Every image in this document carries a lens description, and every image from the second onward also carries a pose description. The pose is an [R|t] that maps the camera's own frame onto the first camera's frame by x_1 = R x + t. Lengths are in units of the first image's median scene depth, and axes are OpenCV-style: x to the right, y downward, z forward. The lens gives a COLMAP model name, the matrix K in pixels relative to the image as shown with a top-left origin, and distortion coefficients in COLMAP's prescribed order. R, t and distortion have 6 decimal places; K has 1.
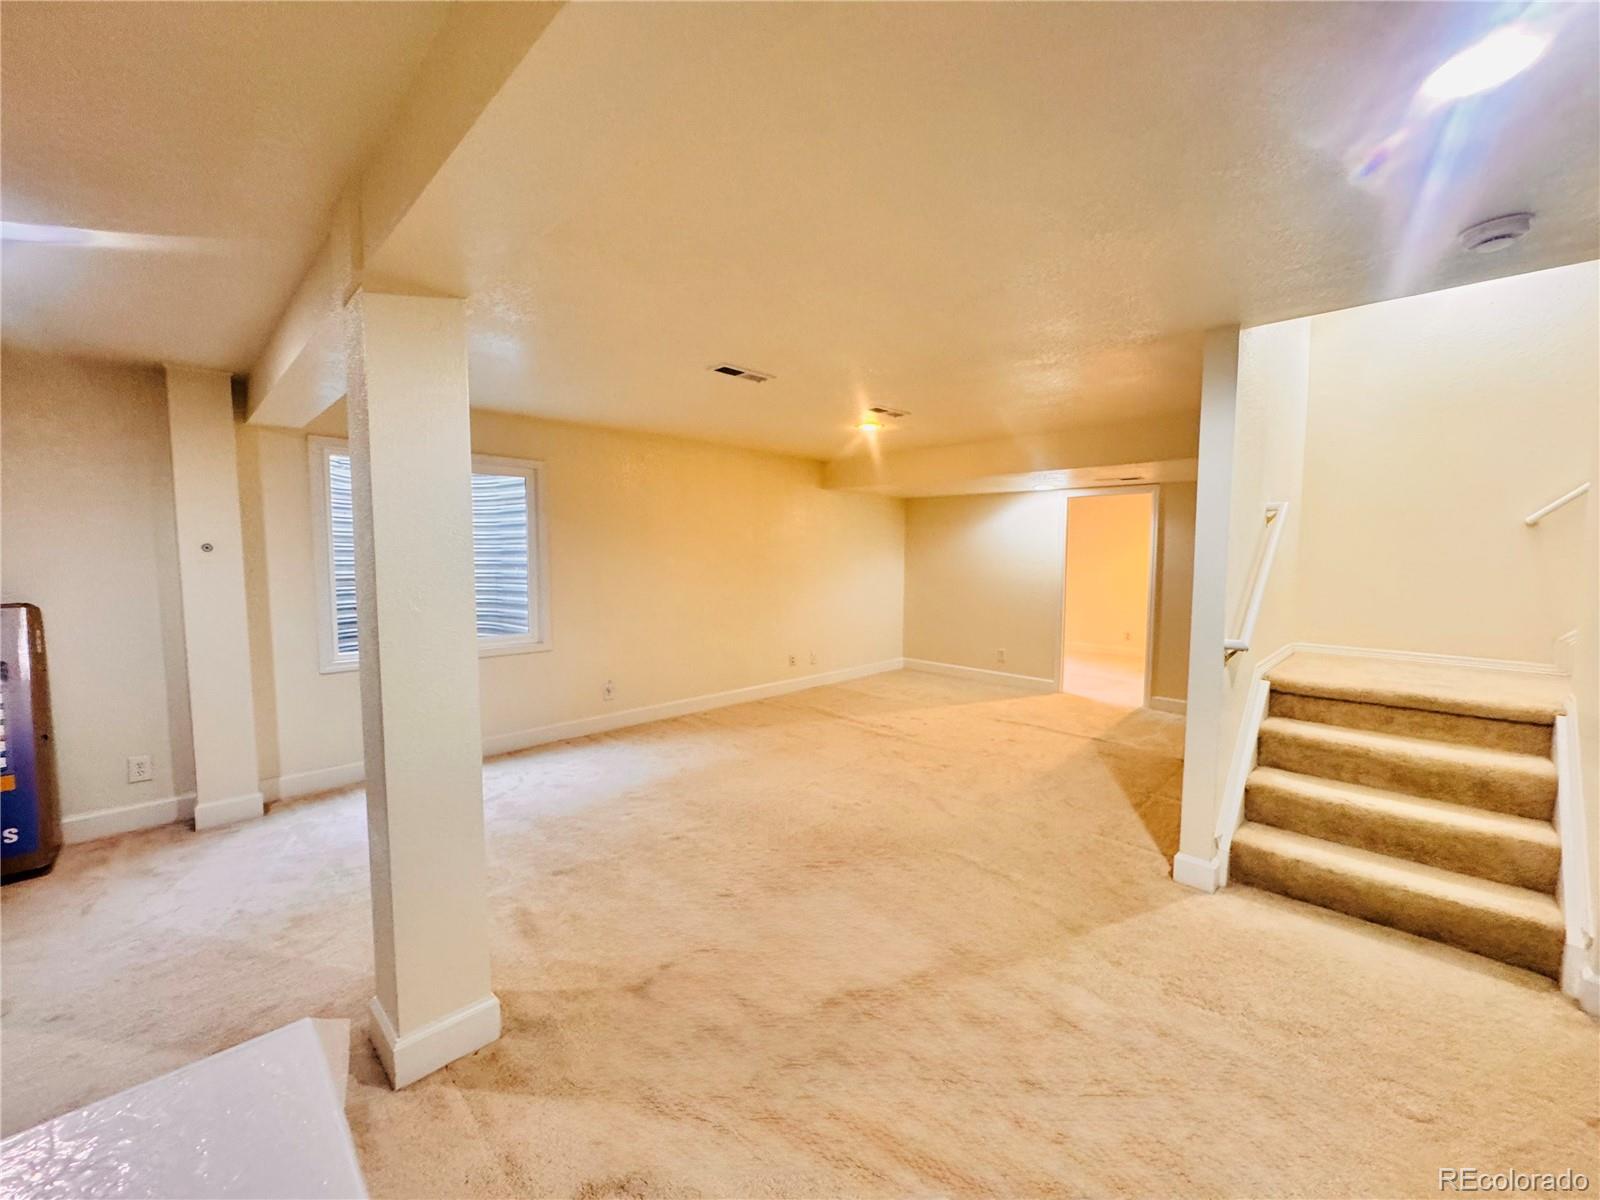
lens RADIAL K [[641.8, 0, 796.1], [0, 641.8, 602.5], [0, 0, 1]] dist [-0.001730, 0.000384]
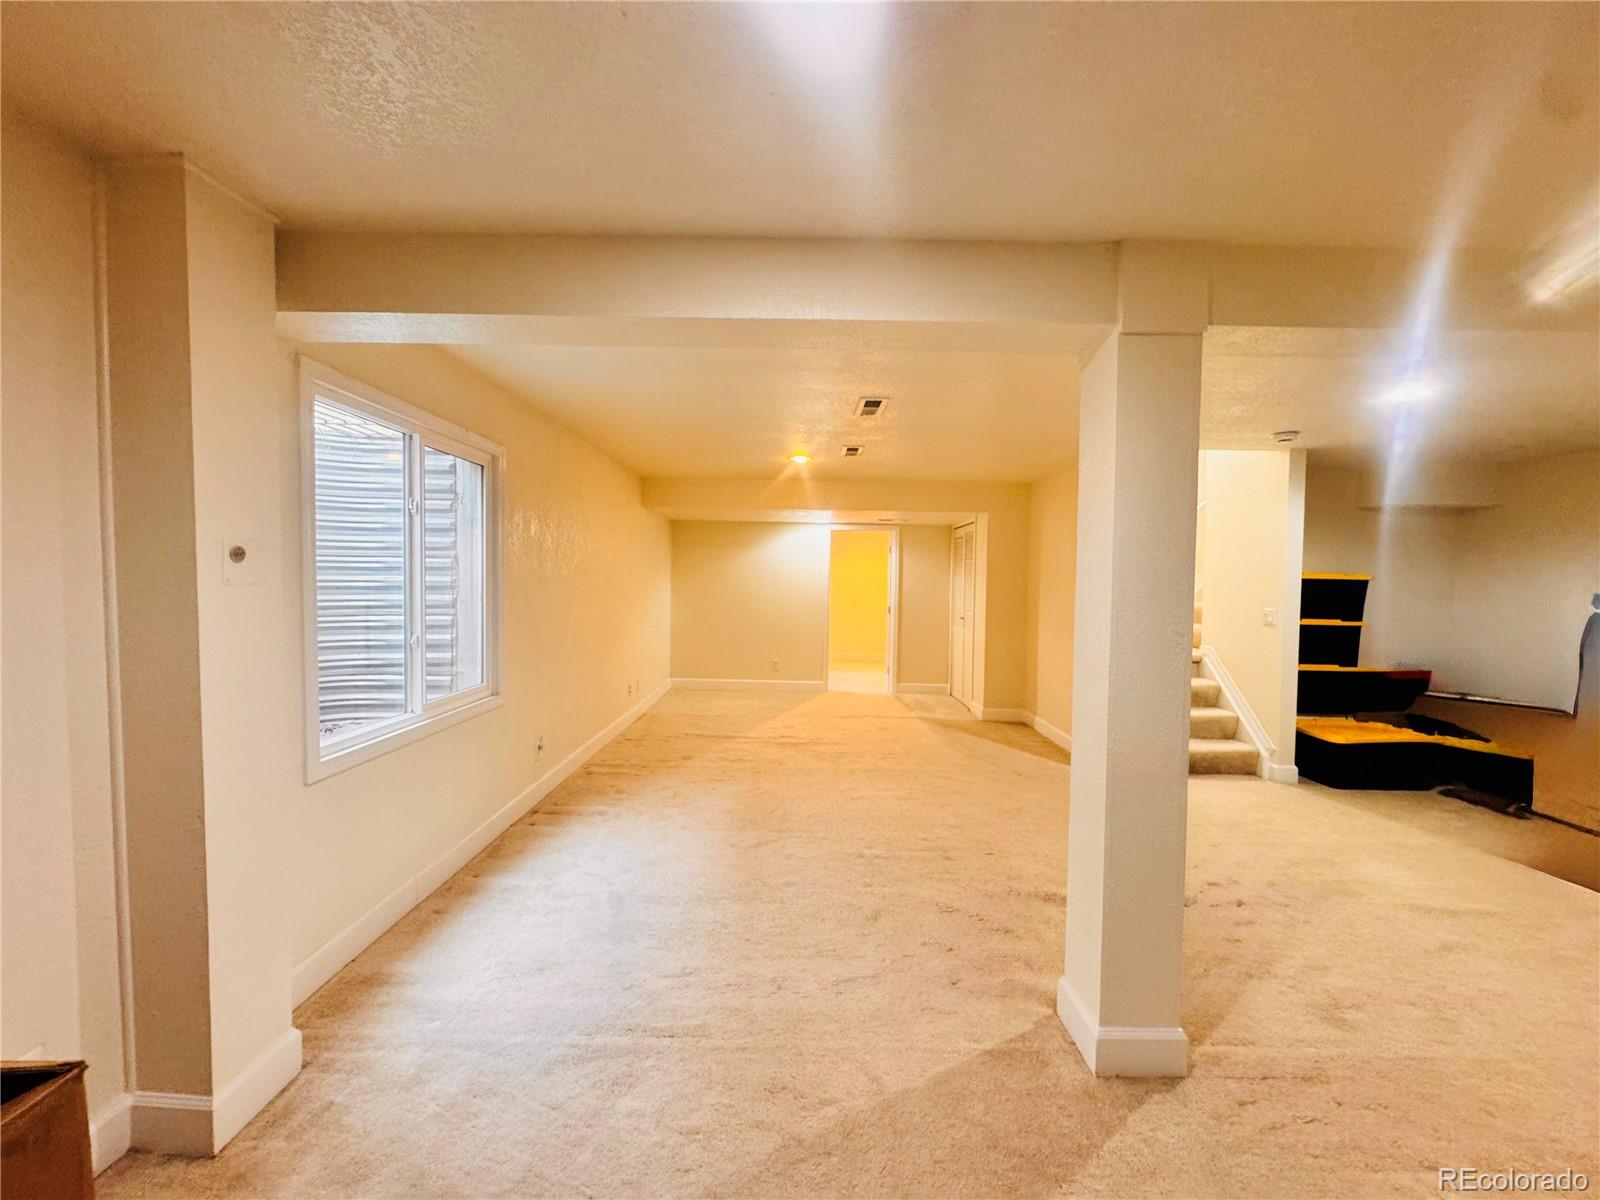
lens RADIAL K [[641.8, 0, 800.6], [0, 641.8, 590.2], [0, 0, 1]] dist [-0.001730, 0.000384]
pose [[0.703879, -0.005428, 0.710299, -0.804933], [0.041374, 0.998586, -0.033369, -0.018915], [-0.709114, 0.052876, 0.703108, 0.289157]]
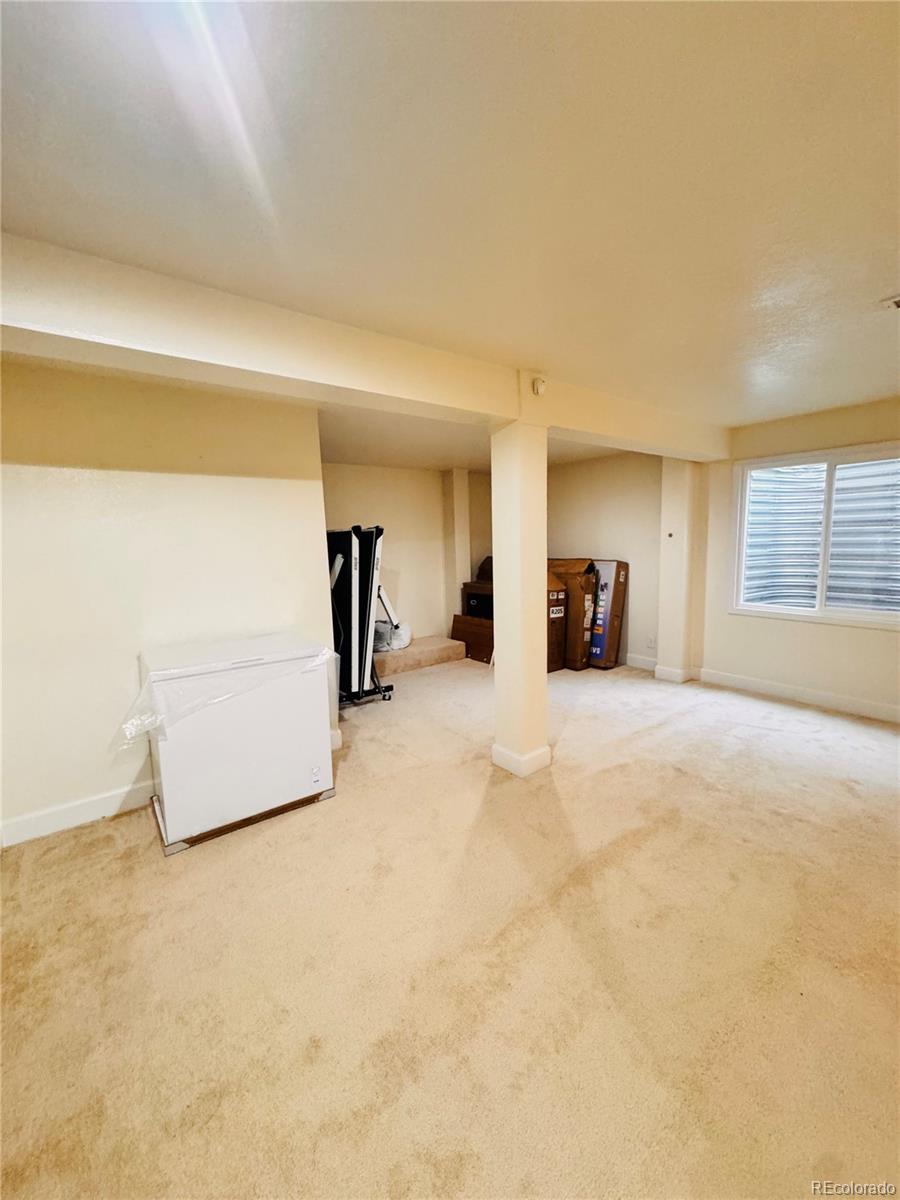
lens RADIAL K [[481.3, 0, 446.3], [0, 481.3, 607.2], [0, 0, 1]] dist [-0.001730, 0.000384]
pose [[-0.135321, 0.142599, -0.980487, 0.504812], [-0.051445, 0.987243, 0.150682, -0.046155], [0.989465, 0.070831, -0.126258, 0.447452]]
